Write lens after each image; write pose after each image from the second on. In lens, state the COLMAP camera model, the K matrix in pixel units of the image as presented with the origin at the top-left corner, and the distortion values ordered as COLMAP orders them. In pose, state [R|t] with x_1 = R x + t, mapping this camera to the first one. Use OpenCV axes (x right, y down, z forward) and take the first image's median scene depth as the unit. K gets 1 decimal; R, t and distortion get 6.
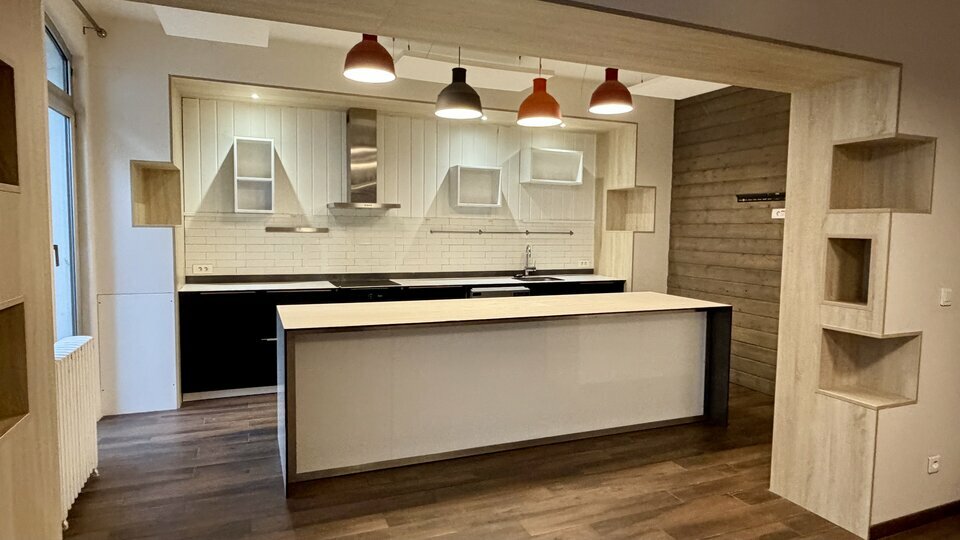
lens RADIAL K [[552.8, 0, 480.0], [0, 552.8, 270.0], [0, 0, 1]] dist [-0.001696, -0.000417]
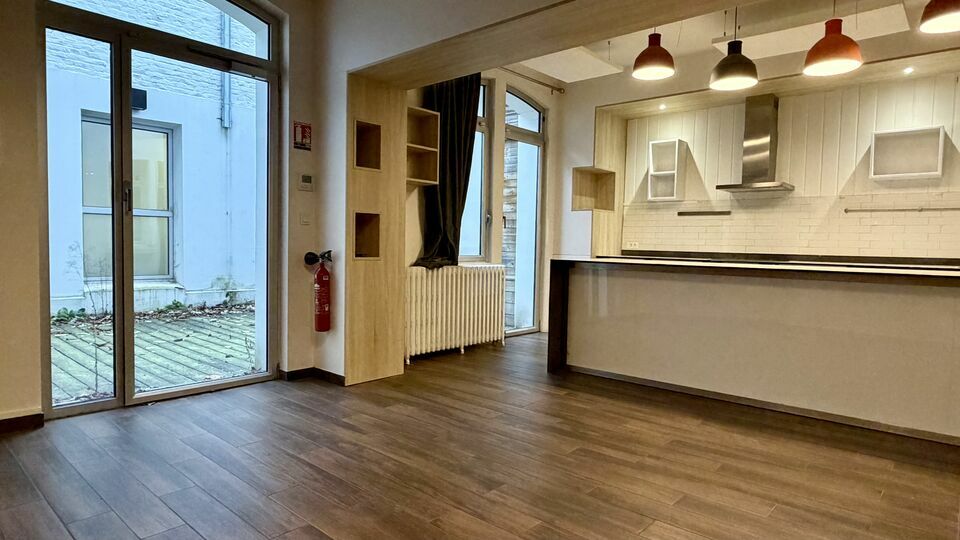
lens RADIAL K [[552.8, 0, 480.0], [0, 552.8, 270.0], [0, 0, 1]] dist [-0.001696, -0.000417]
pose [[0.450509, 0.039341, -0.891905, 0.529210], [-0.079436, 0.996833, 0.003845, 0.083165], [0.889231, 0.069117, 0.452207, 0.075820]]
